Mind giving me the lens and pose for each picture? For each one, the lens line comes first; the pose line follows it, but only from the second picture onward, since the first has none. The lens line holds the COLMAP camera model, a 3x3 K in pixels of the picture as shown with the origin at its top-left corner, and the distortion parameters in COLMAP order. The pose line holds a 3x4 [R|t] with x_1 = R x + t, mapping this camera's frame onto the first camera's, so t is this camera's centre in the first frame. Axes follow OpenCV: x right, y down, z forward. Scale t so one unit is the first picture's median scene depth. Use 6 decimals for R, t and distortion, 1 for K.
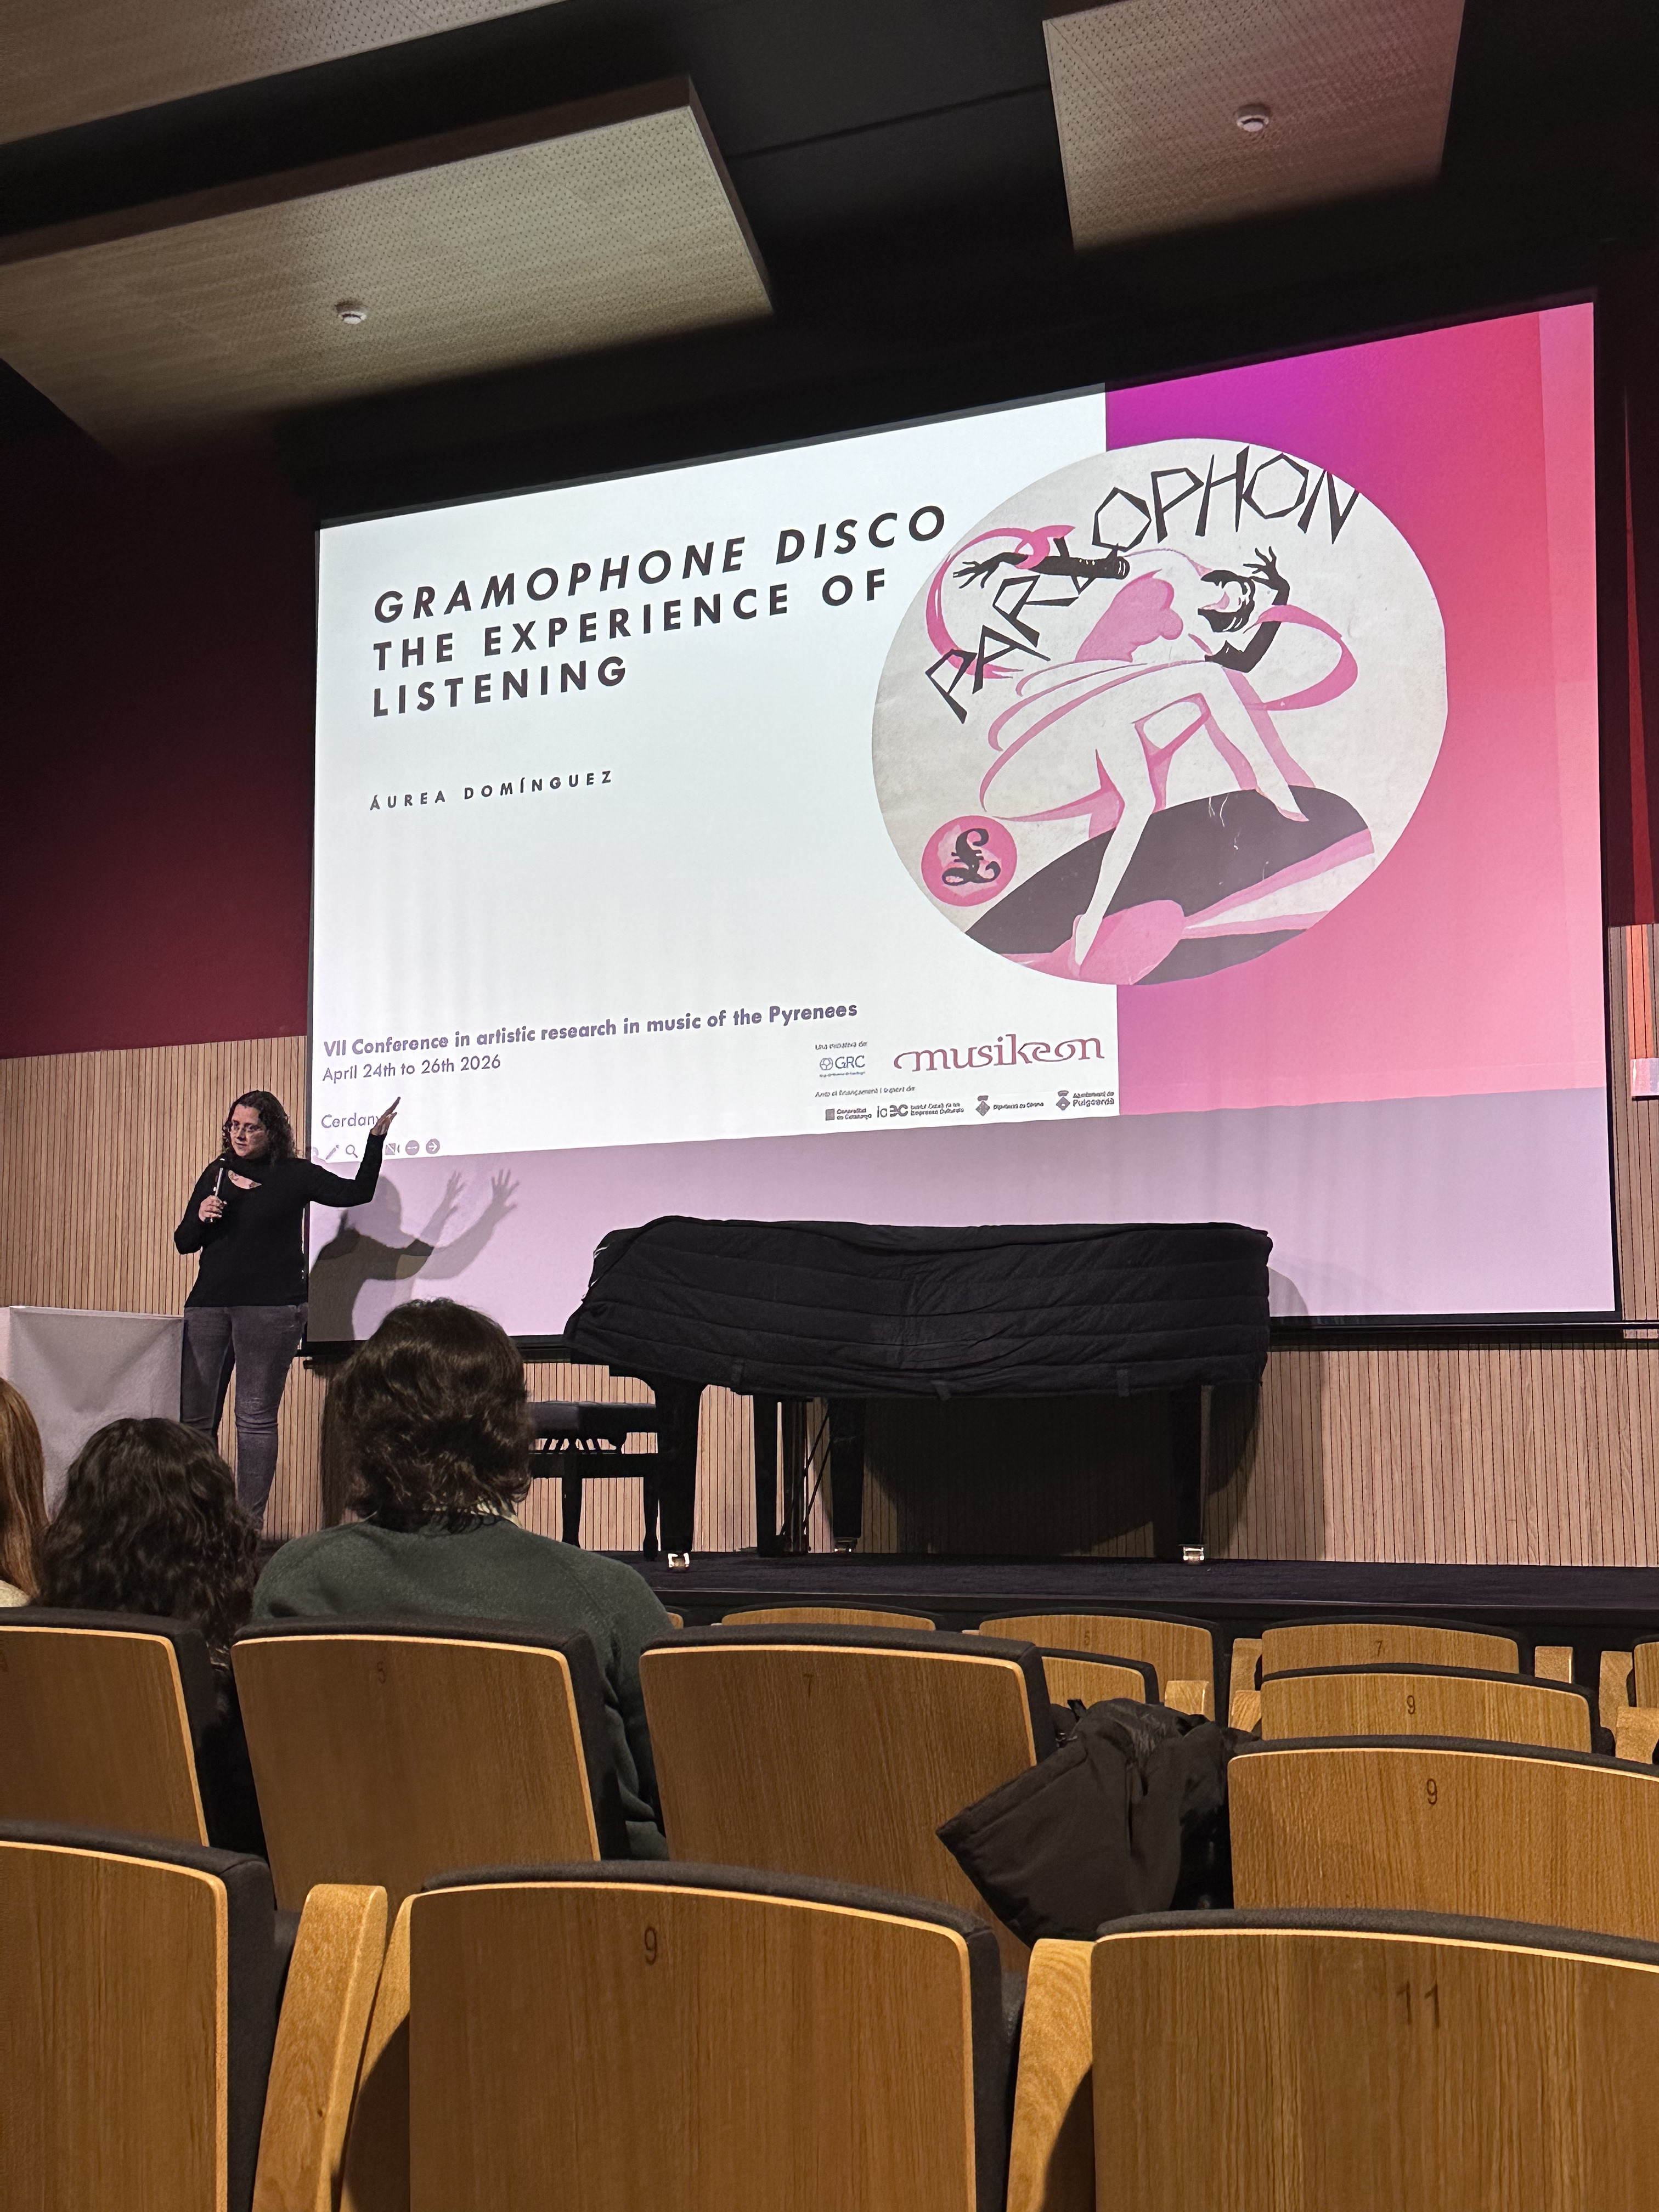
lens RADIAL K [[2866.9, 0, 850.3], [0, 2866.9, 1107.0], [0, 0, 1]] dist [0.175915, -0.333292]
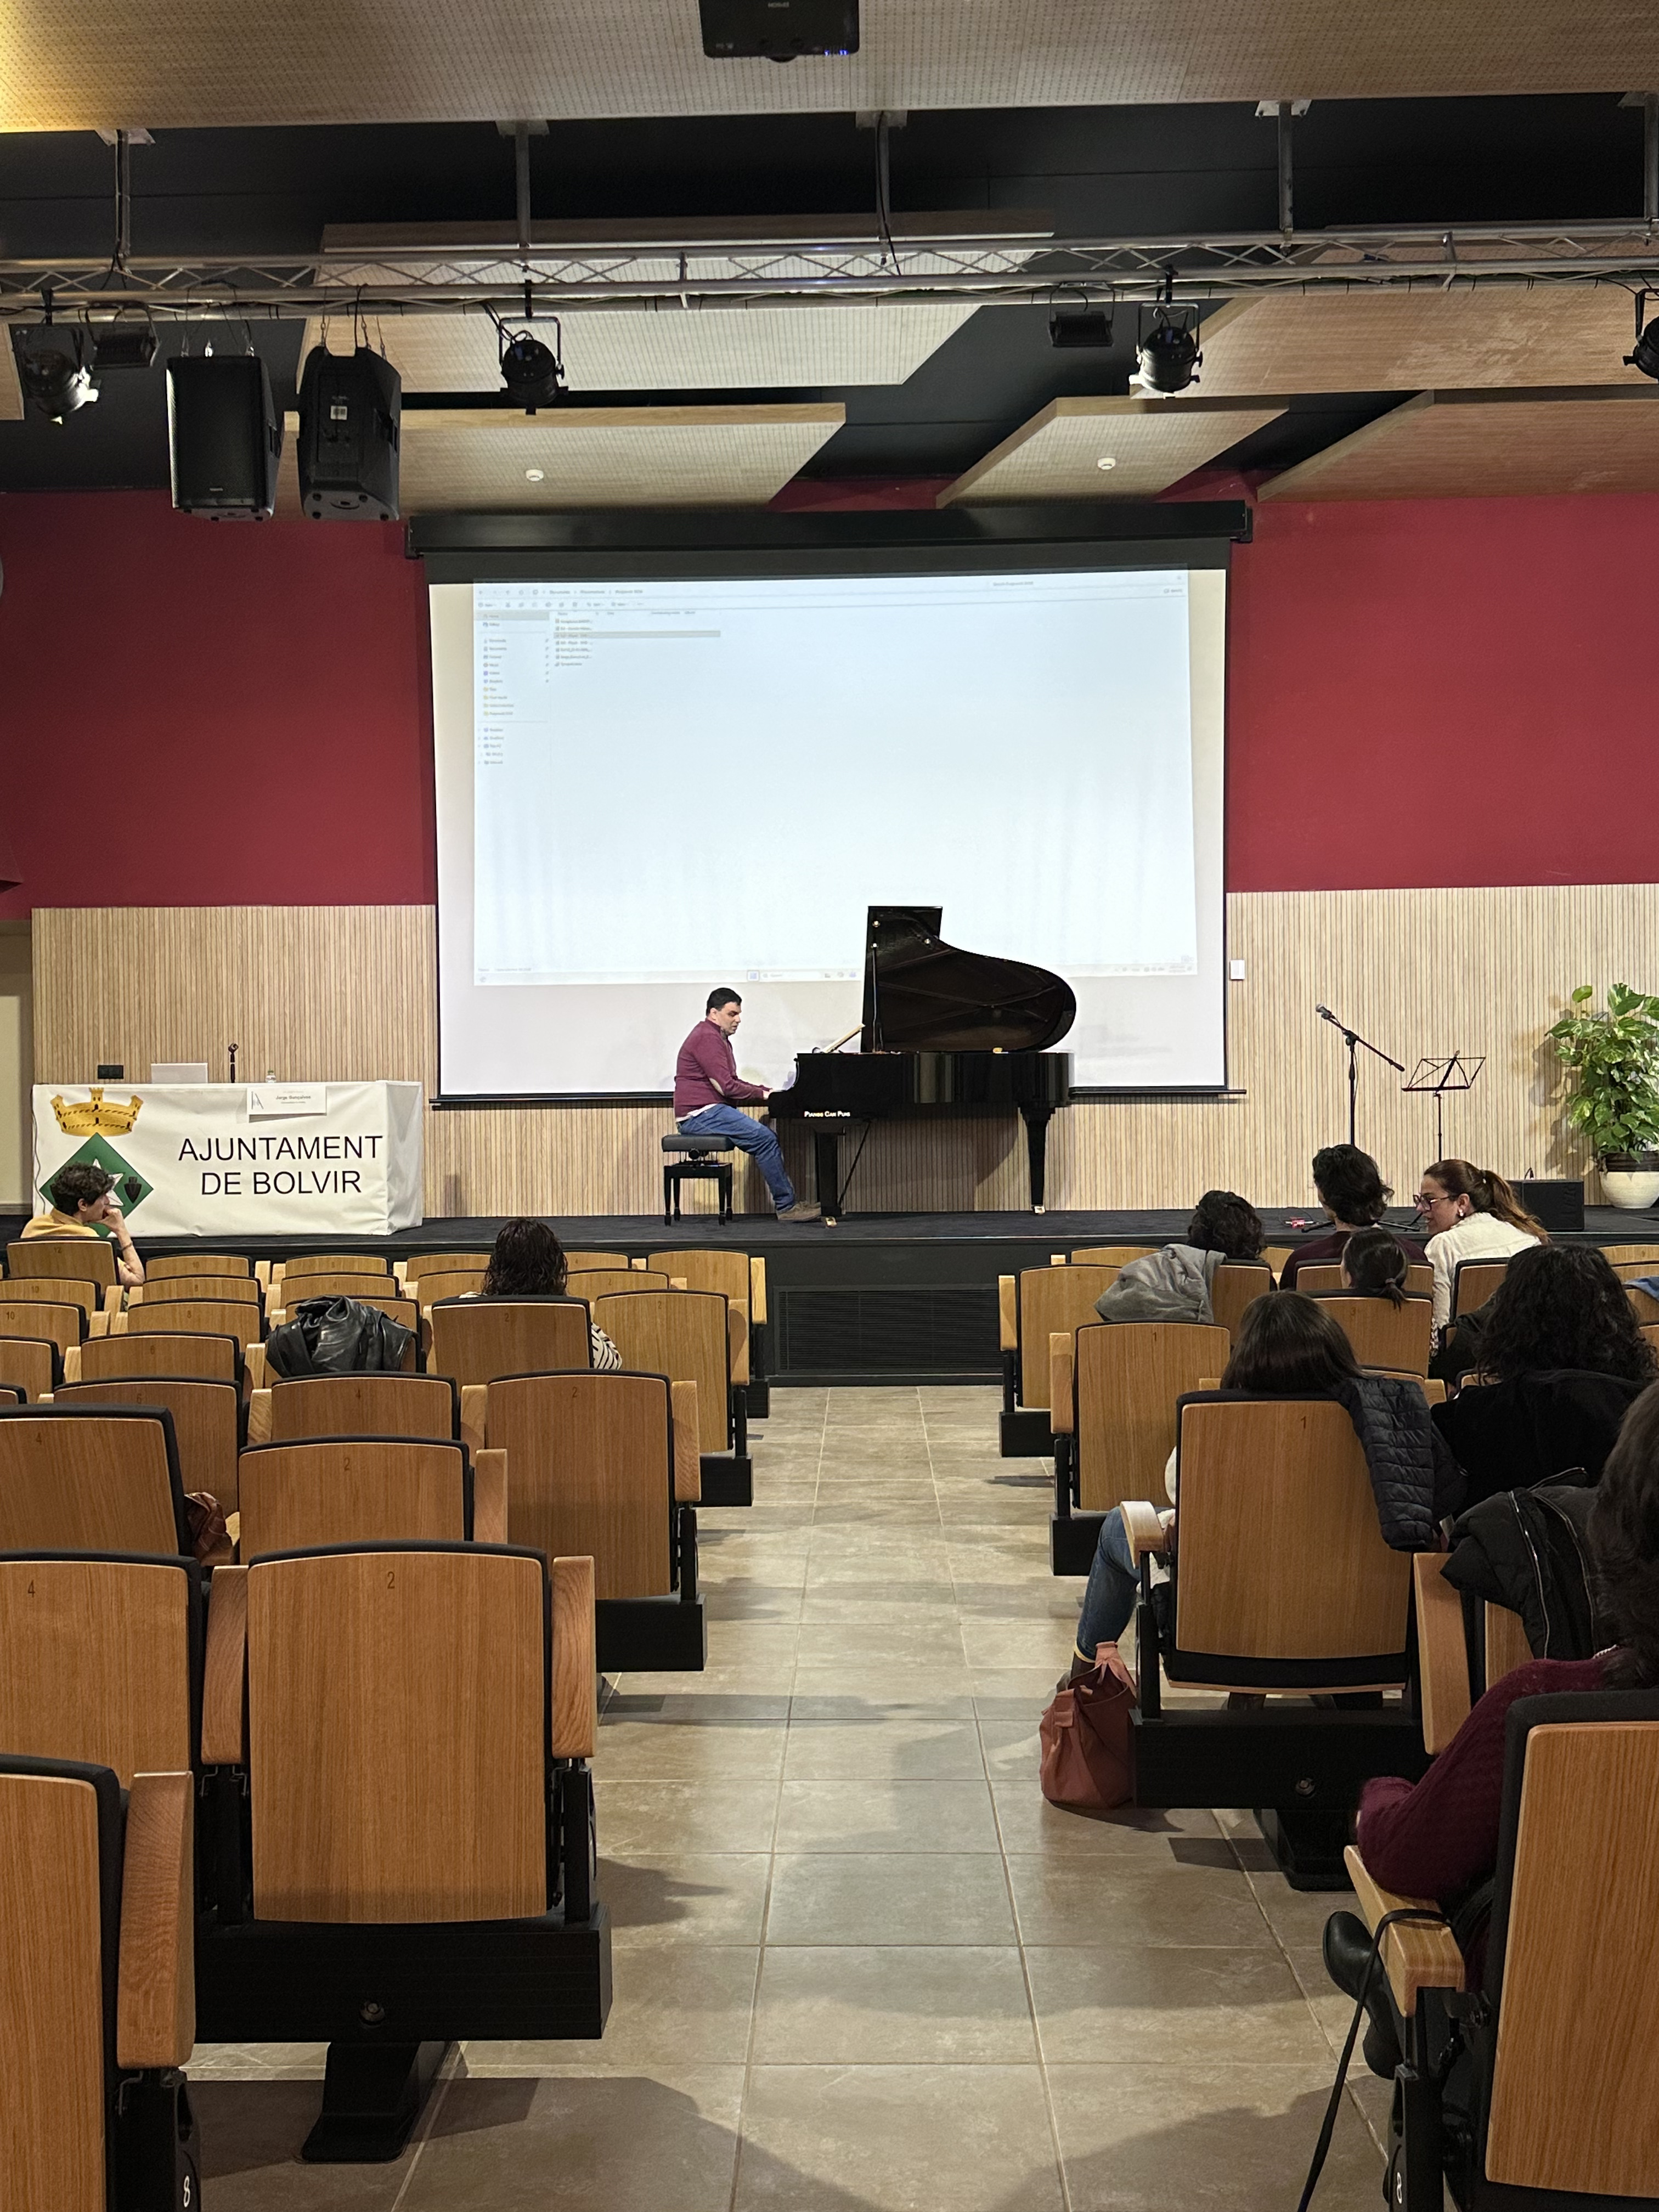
lens RADIAL K [[2141.7, 0, 823.7], [0, 2141.7, 1098.5], [0, 0, 1]] dist [0.190888, -0.394373]
pose [[0.908623, -0.006524, 0.417567, -0.618082], [-0.041503, 0.993517, 0.105834, -0.068309], [-0.415551, -0.113493, 0.902462, -0.248428]]
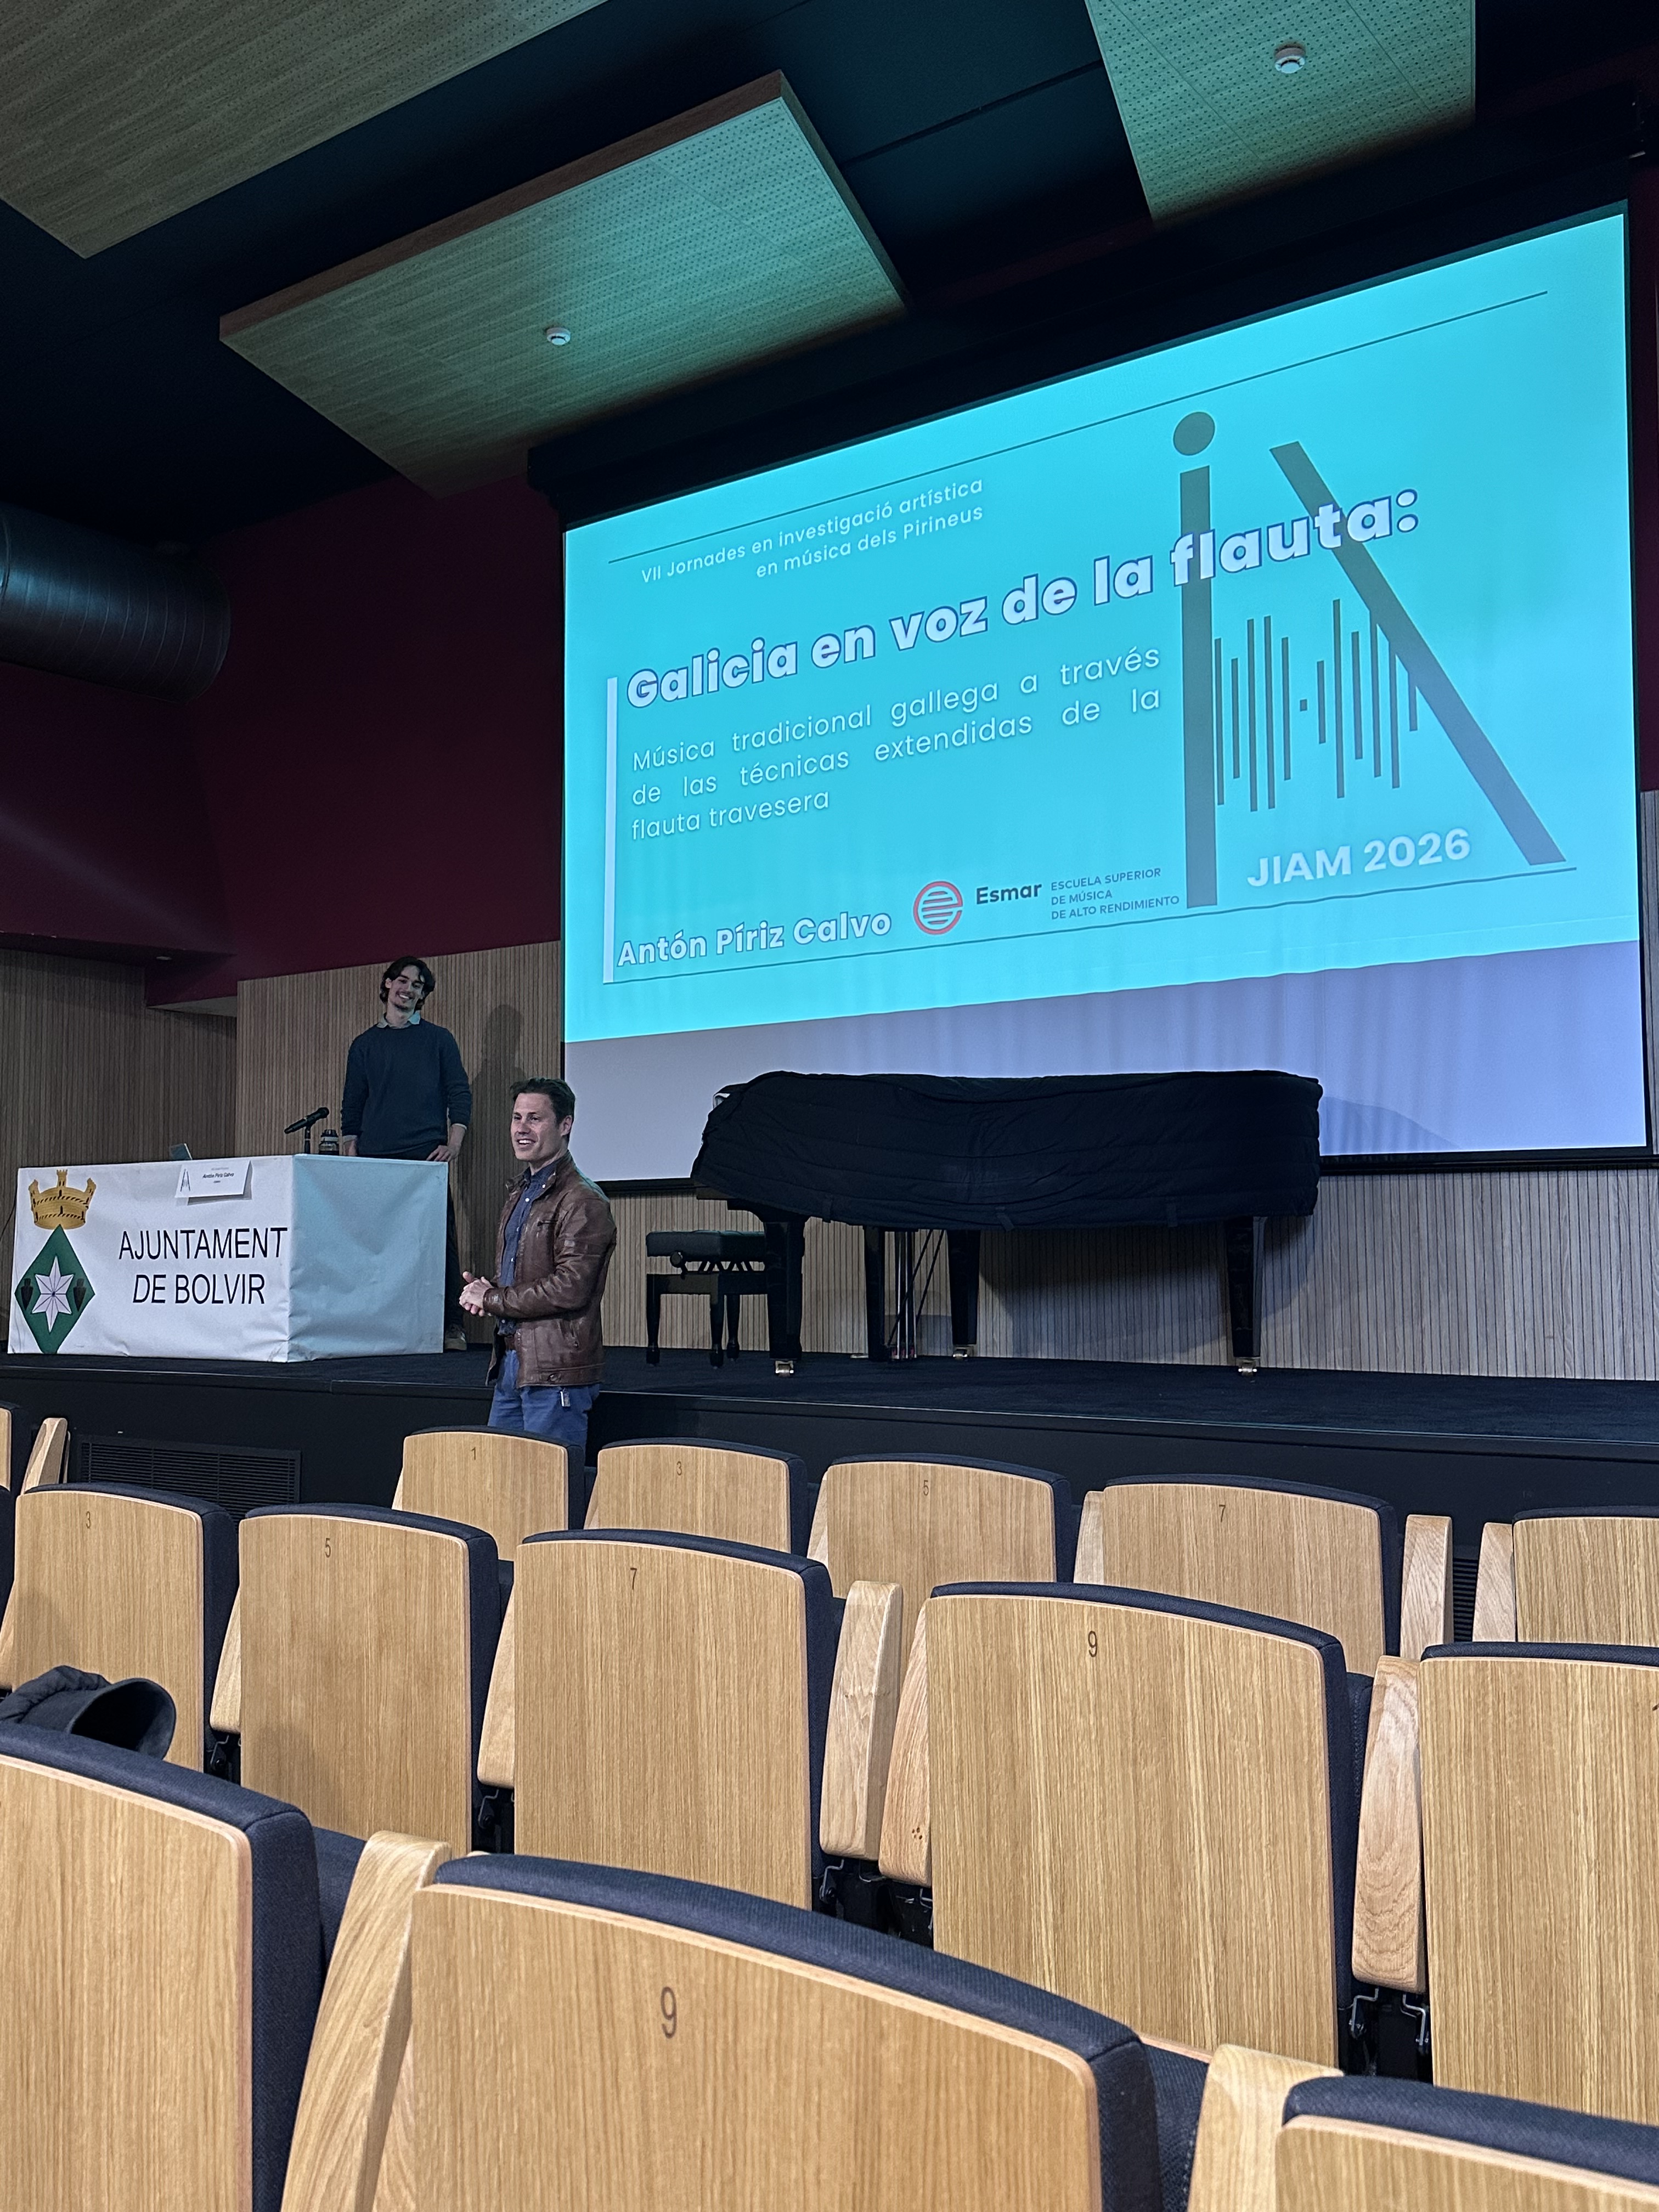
lens RADIAL K [[1982.6, 0, 820.2], [0, 1982.6, 1100.0], [0, 0, 1]] dist [0.149305, -0.277418]
pose [[0.984474, -0.012545, -0.175084, 0.091443], [0.019258, 0.999141, 0.036695, 0.019223], [0.174473, -0.039497, 0.983870, 0.204695]]
